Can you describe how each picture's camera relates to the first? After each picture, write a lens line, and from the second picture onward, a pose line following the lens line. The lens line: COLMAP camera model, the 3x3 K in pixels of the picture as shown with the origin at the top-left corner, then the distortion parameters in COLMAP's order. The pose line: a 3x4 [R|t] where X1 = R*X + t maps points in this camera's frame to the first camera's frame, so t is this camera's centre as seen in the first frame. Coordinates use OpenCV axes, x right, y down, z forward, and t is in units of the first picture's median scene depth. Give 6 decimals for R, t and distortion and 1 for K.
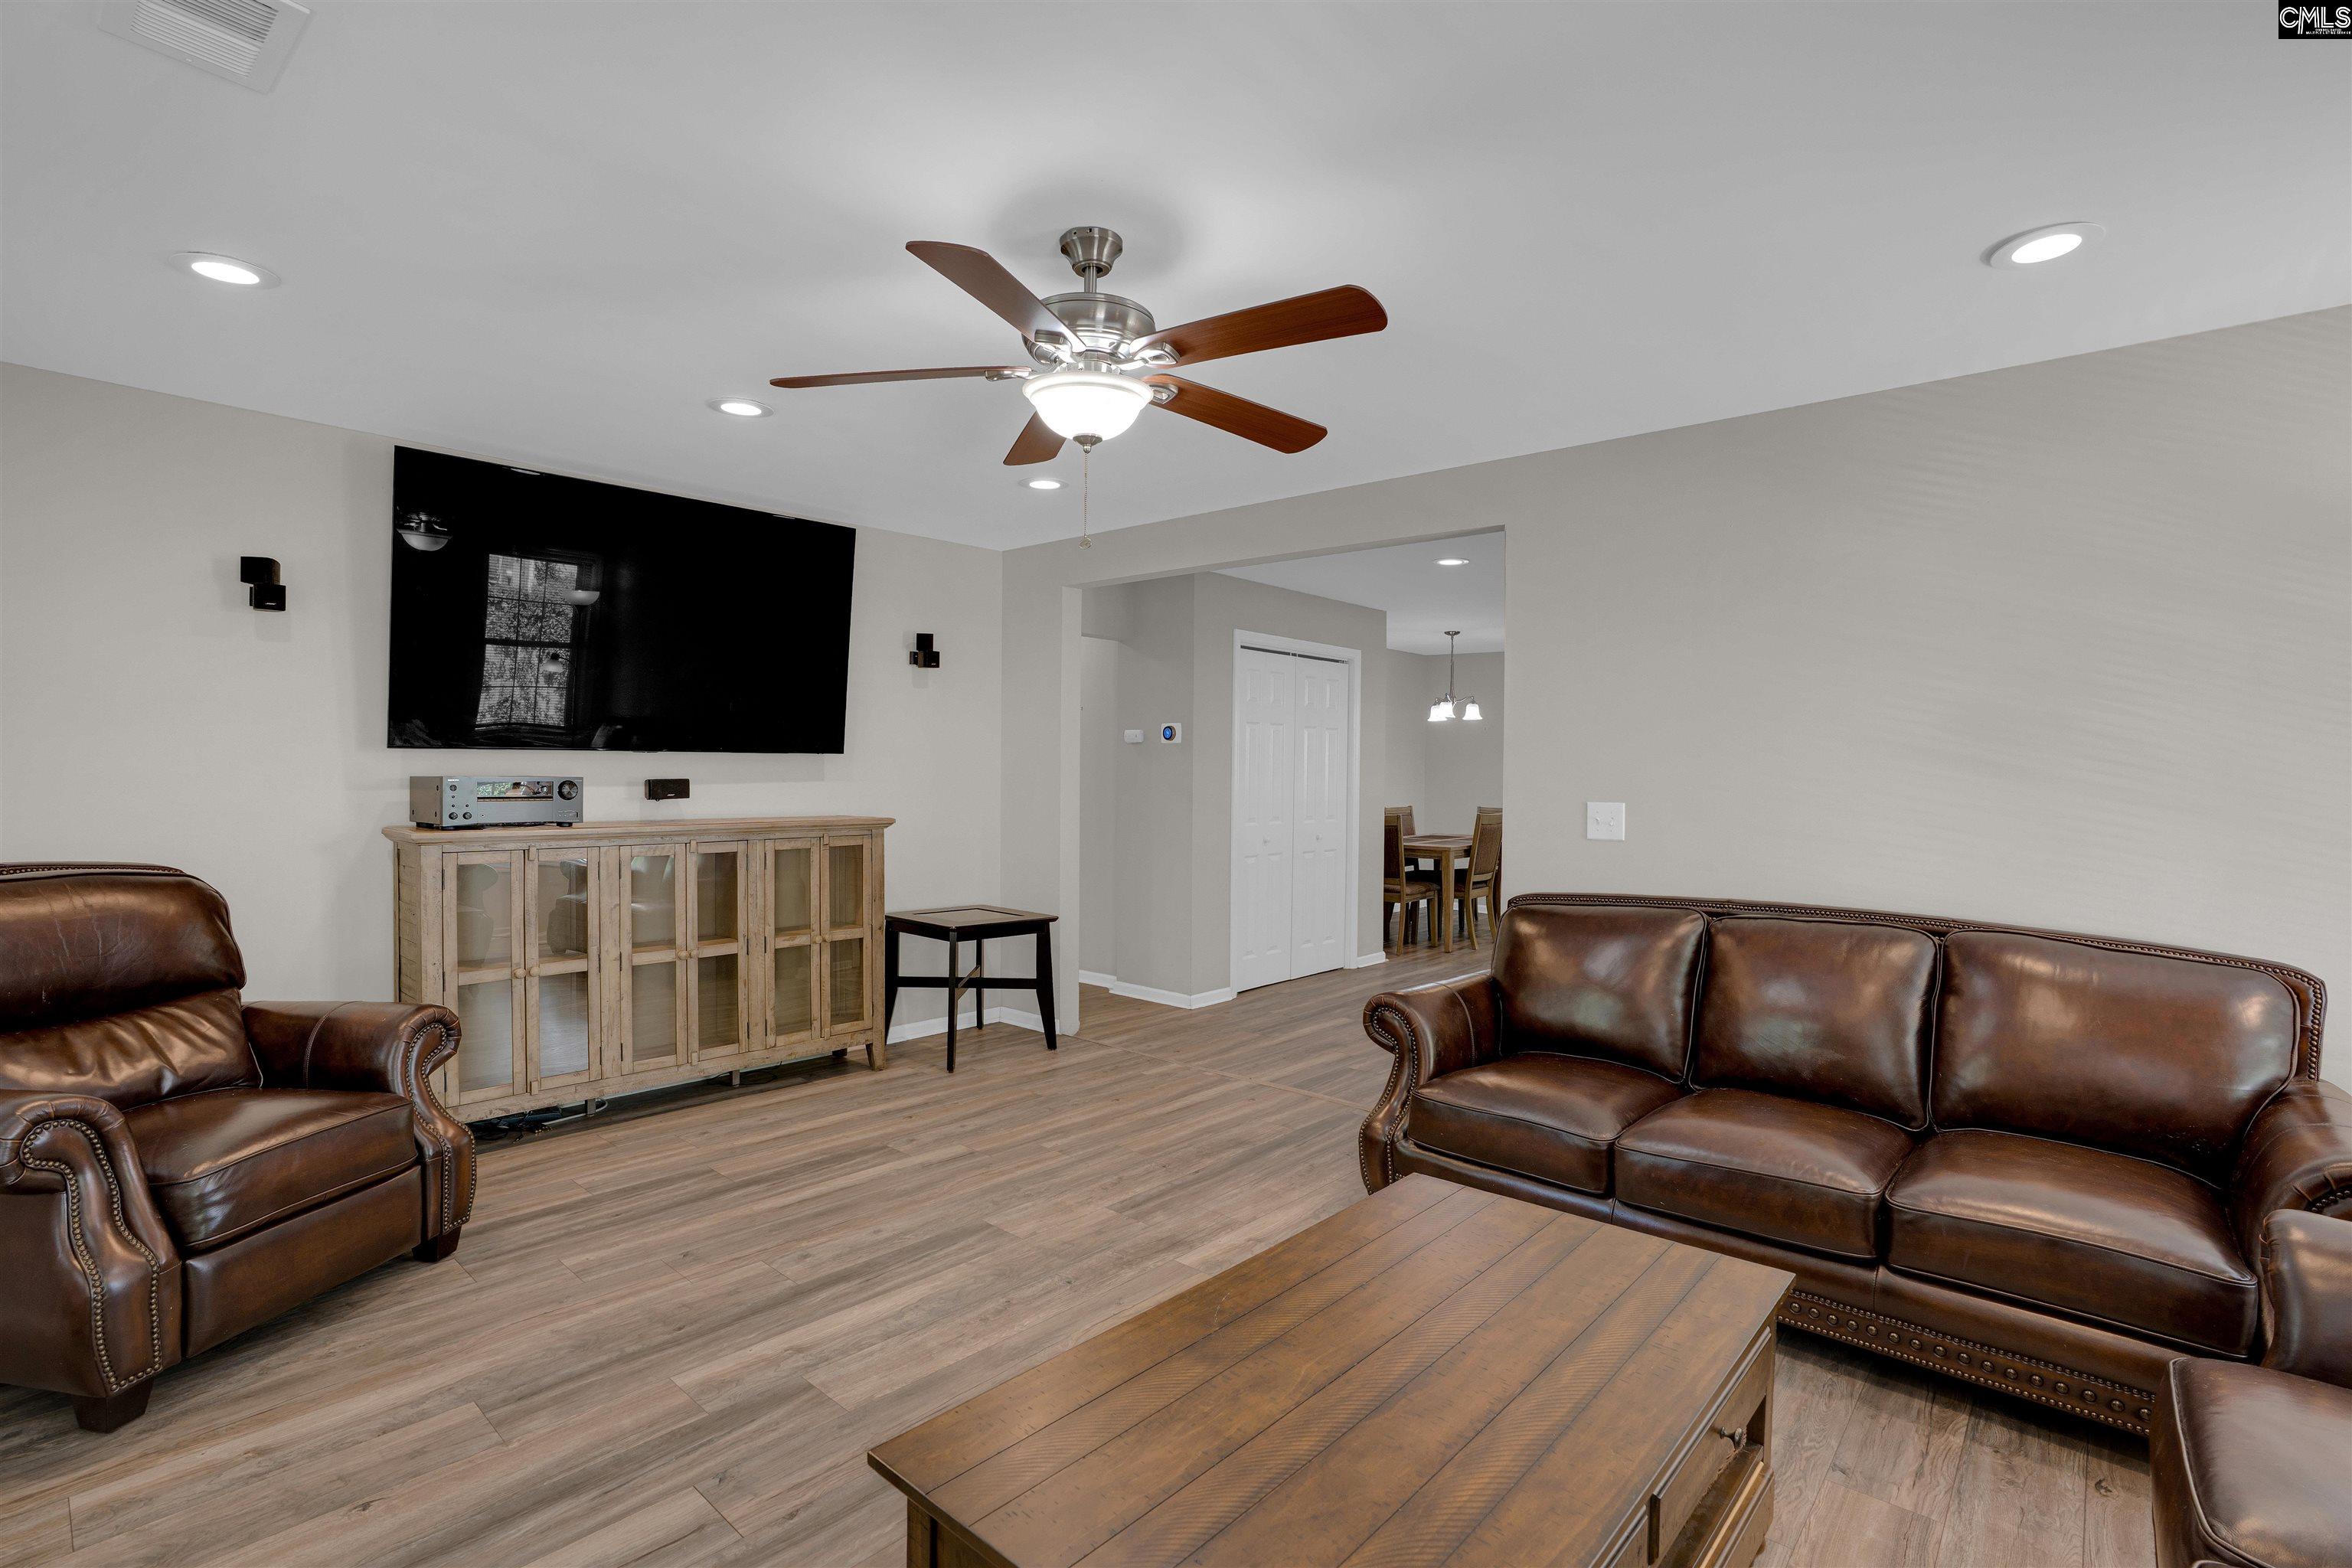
lens RADIAL K [[1107.1, 0, 1176.8], [0, 1107.1, 784.4], [0, 0, 1]] dist [0.000210, -0.000253]
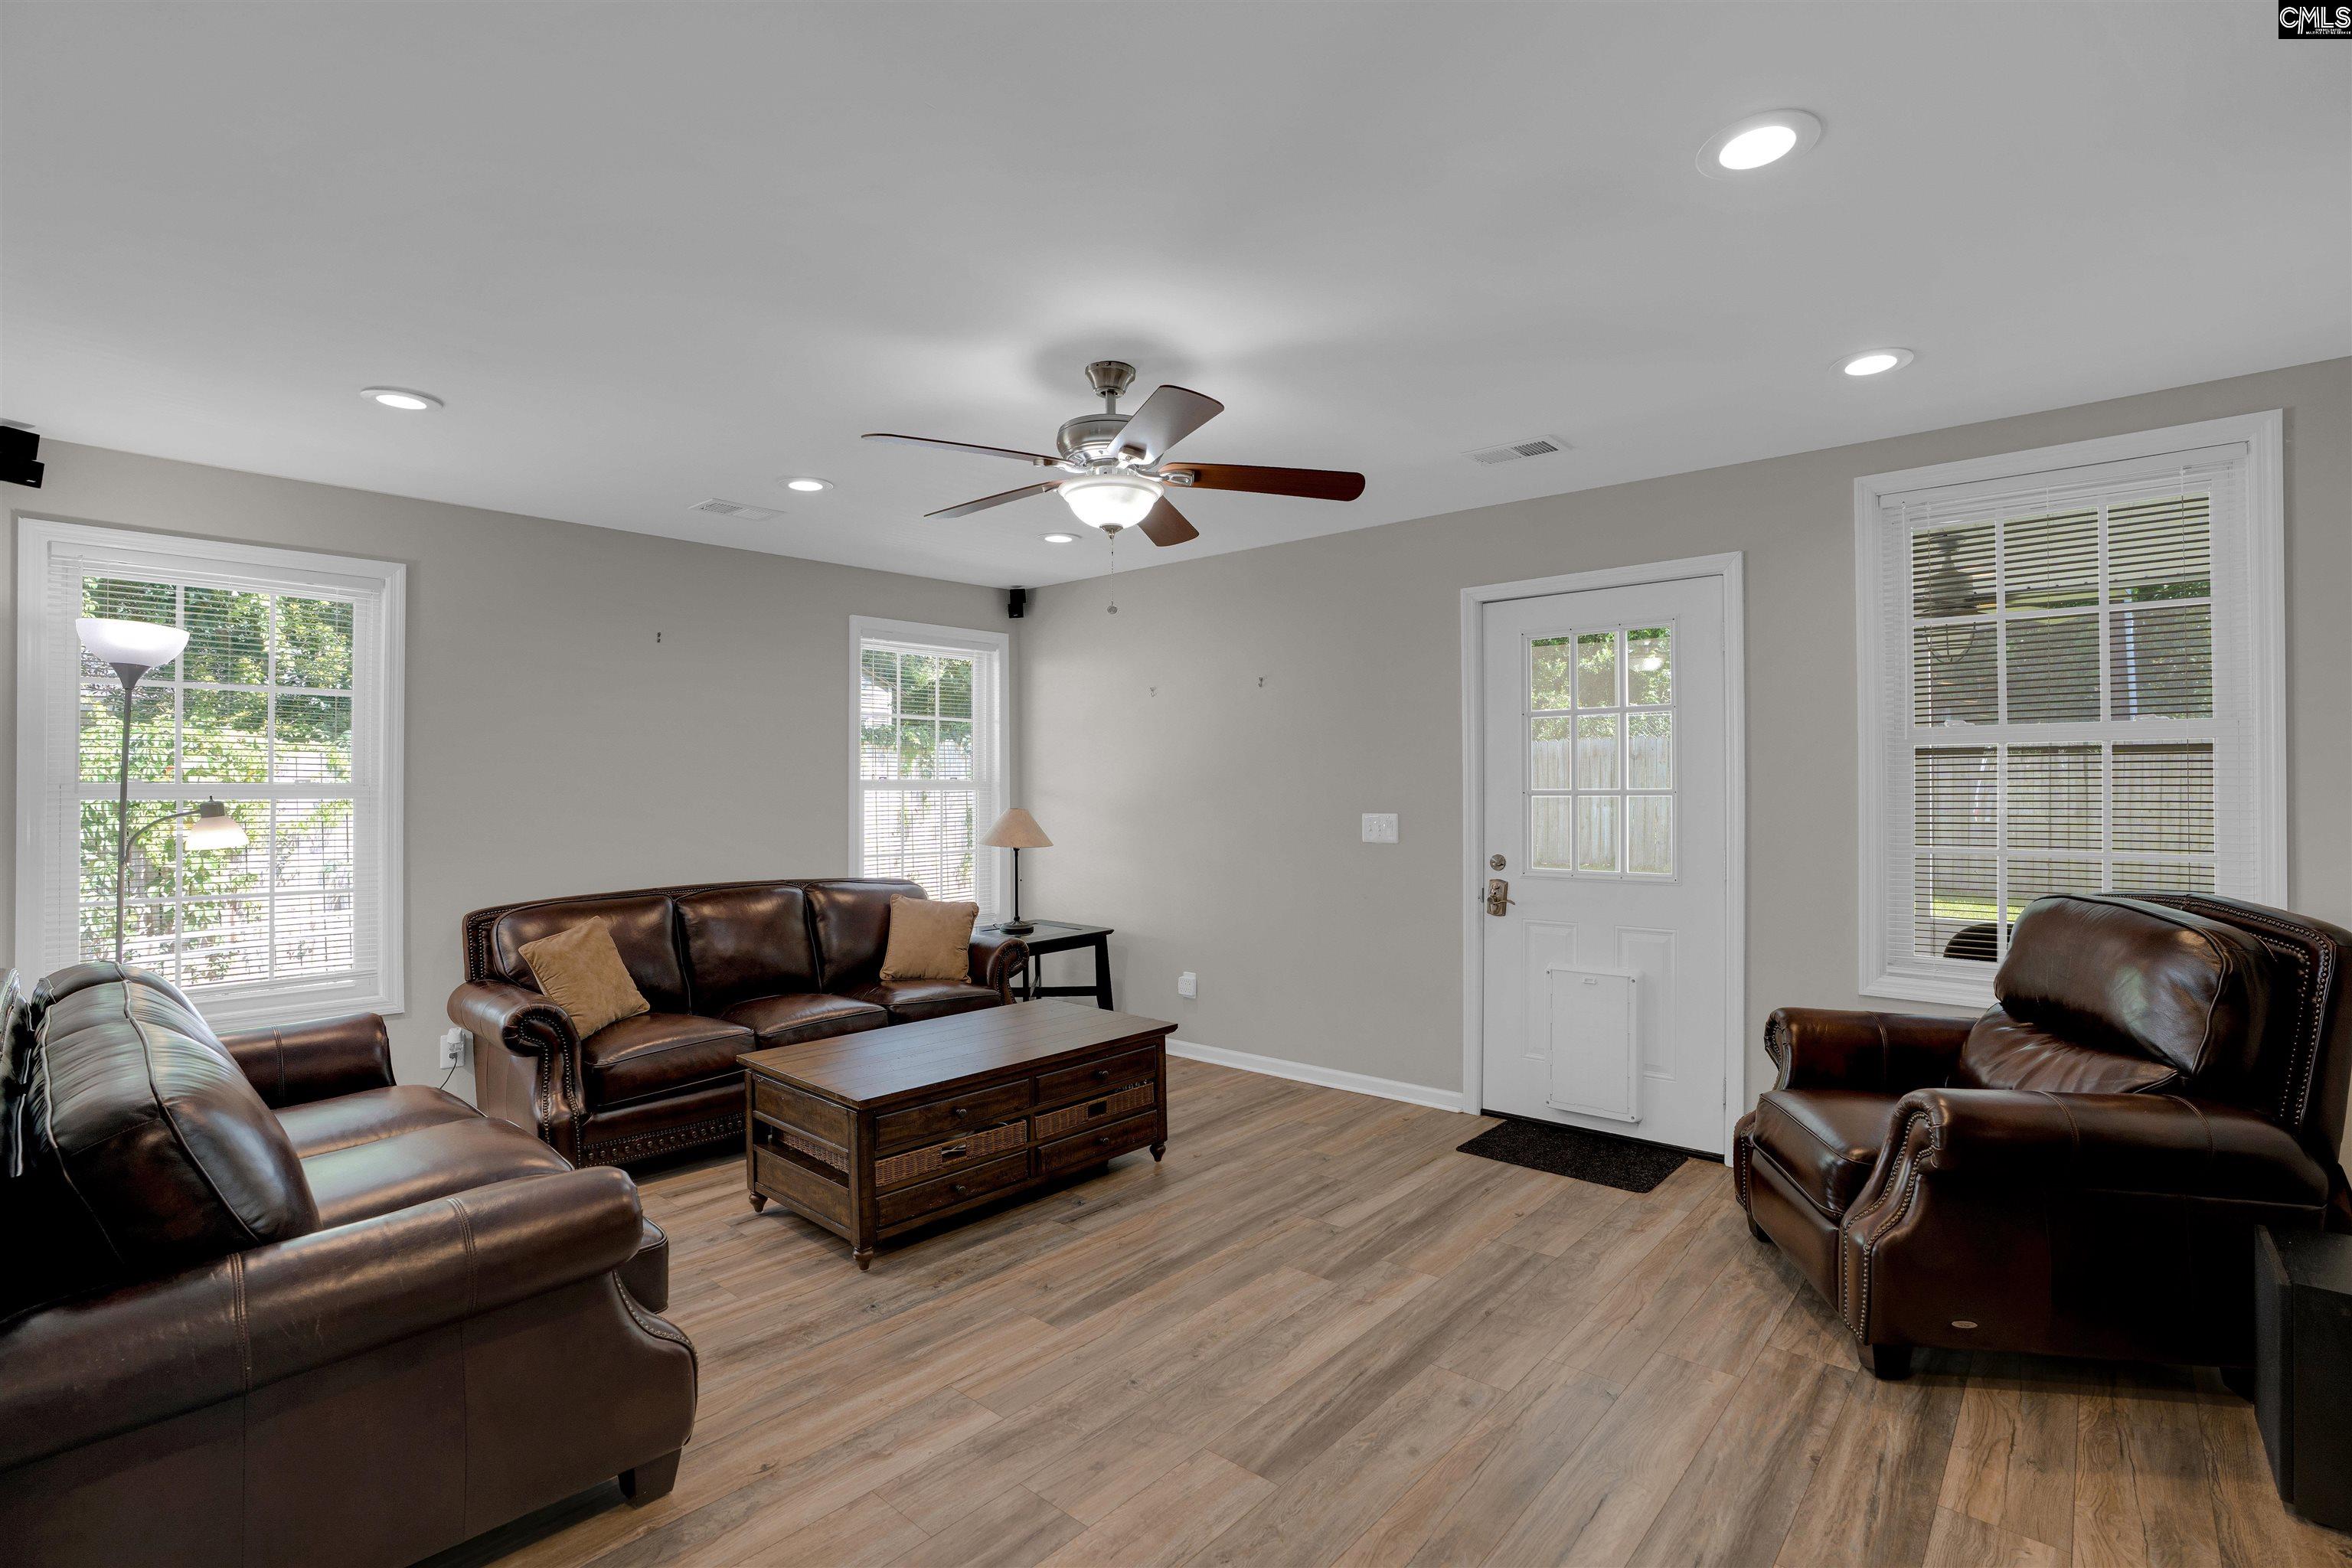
lens RADIAL K [[1107.1, 0, 1175.2], [0, 1107.1, 785.3], [0, 0, 1]] dist [0.000210, -0.000253]
pose [[-0.999970, -0.000005, 0.007691, -0.144709], [0.000035, 0.999986, 0.005232, -0.027994], [-0.007691, 0.005232, -0.999957, 1.979211]]
